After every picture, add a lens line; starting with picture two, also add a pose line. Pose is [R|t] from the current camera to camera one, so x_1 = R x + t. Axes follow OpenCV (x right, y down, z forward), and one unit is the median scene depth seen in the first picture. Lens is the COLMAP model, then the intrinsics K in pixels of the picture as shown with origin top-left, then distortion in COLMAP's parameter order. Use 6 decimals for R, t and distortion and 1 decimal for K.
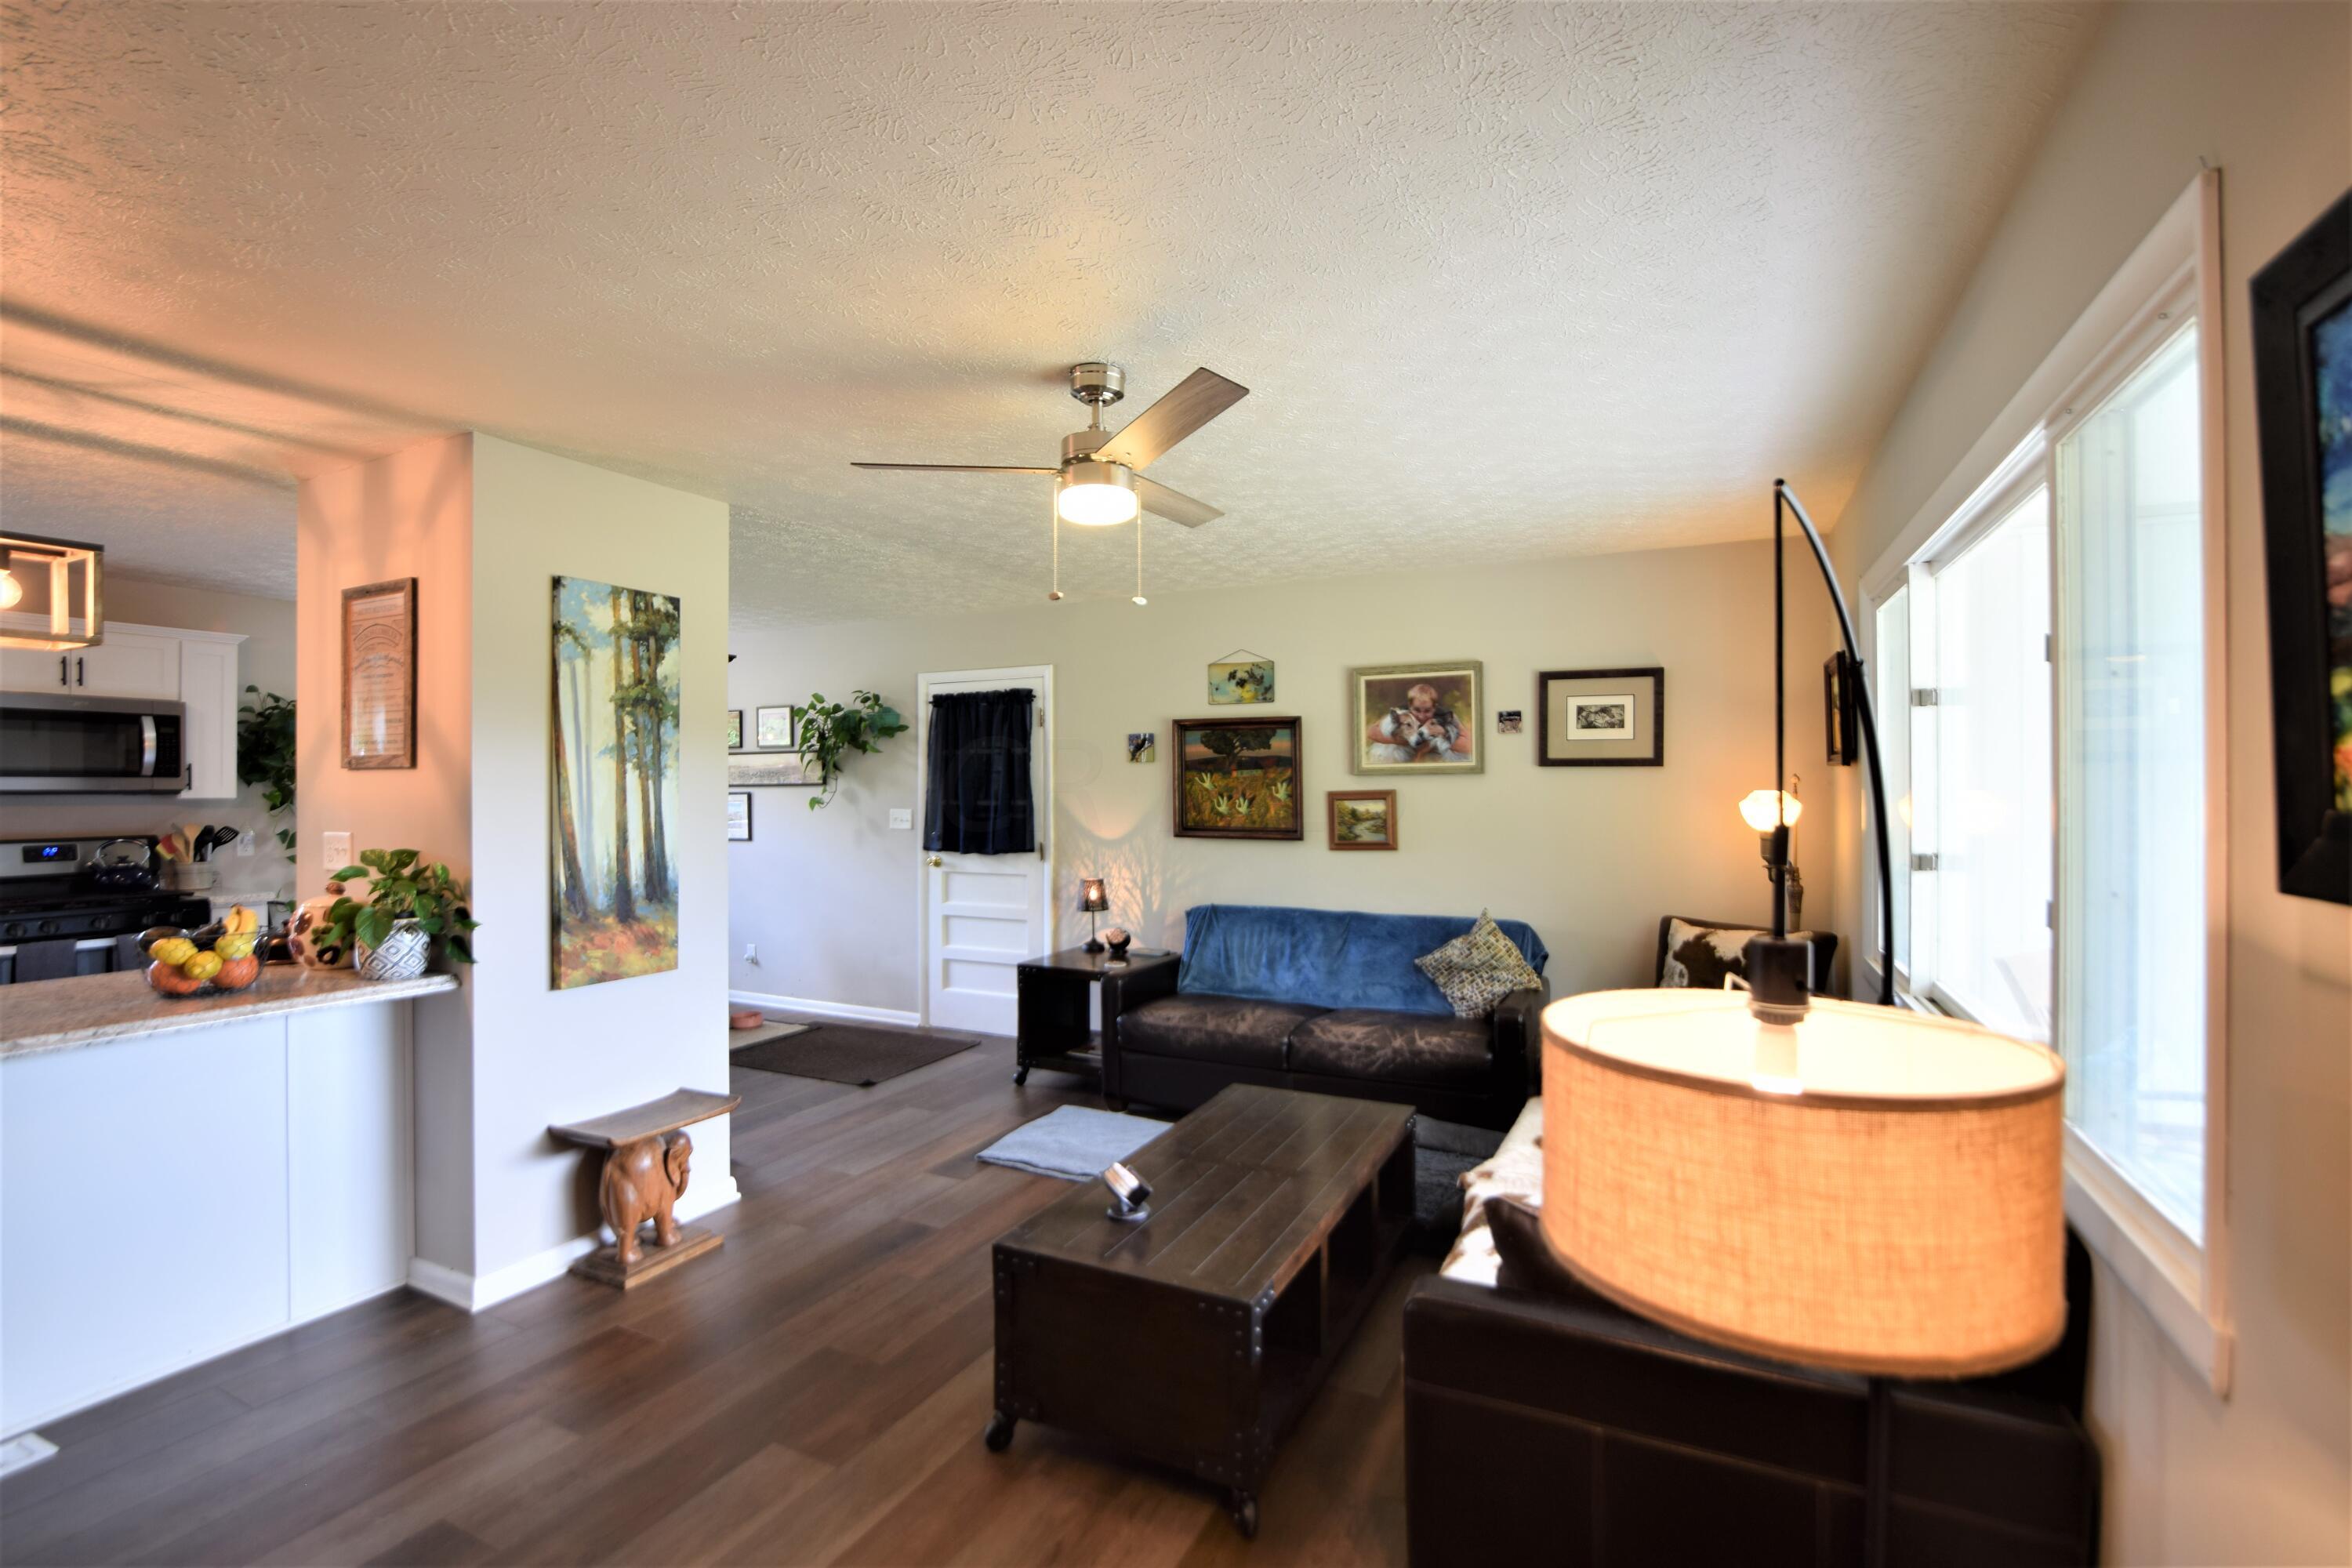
lens RADIAL K [[1034.8, 0, 1183.5], [0, 1034.8, 786.9], [0, 0, 1]] dist [-0.027632, 0.000365]
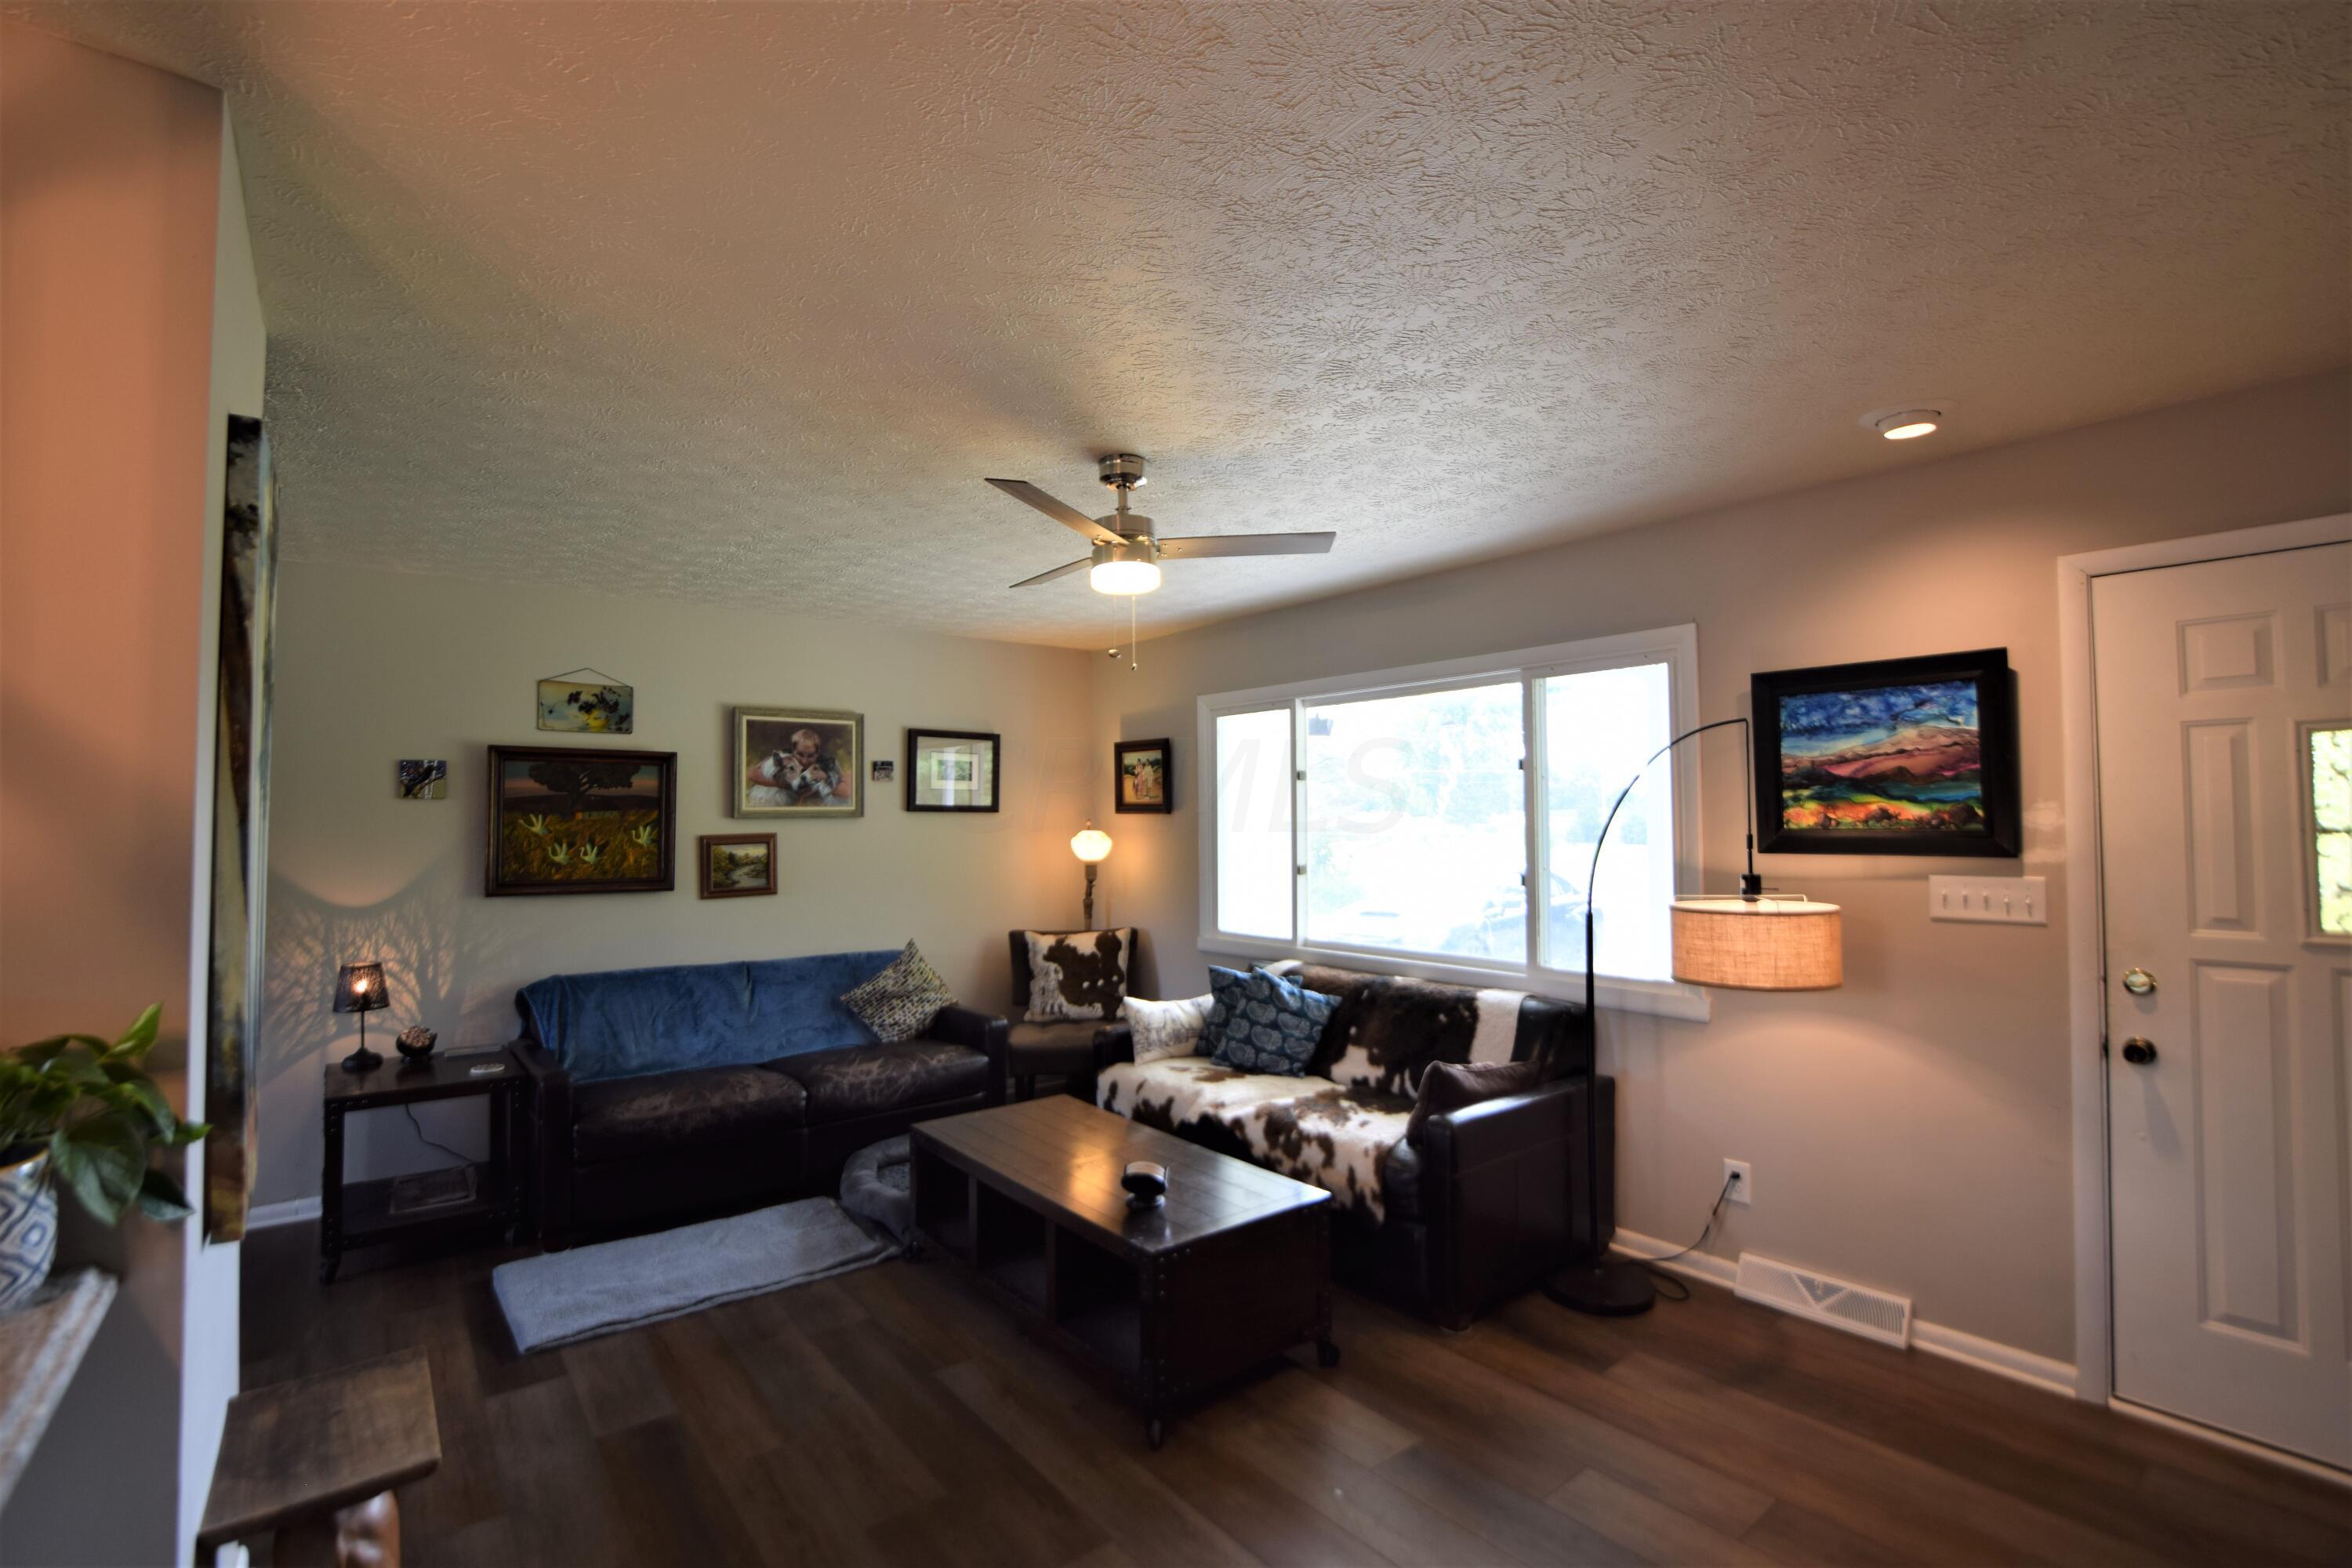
lens RADIAL K [[1034.8, 0, 1178.7], [0, 1034.8, 785.5], [0, 0, 1]] dist [-0.027632, 0.000365]
pose [[0.433992, 0.033228, 0.900304, -0.518894], [0.005294, 0.999208, -0.039430, -0.001906], [-0.900901, 0.021878, 0.433473, 0.221848]]
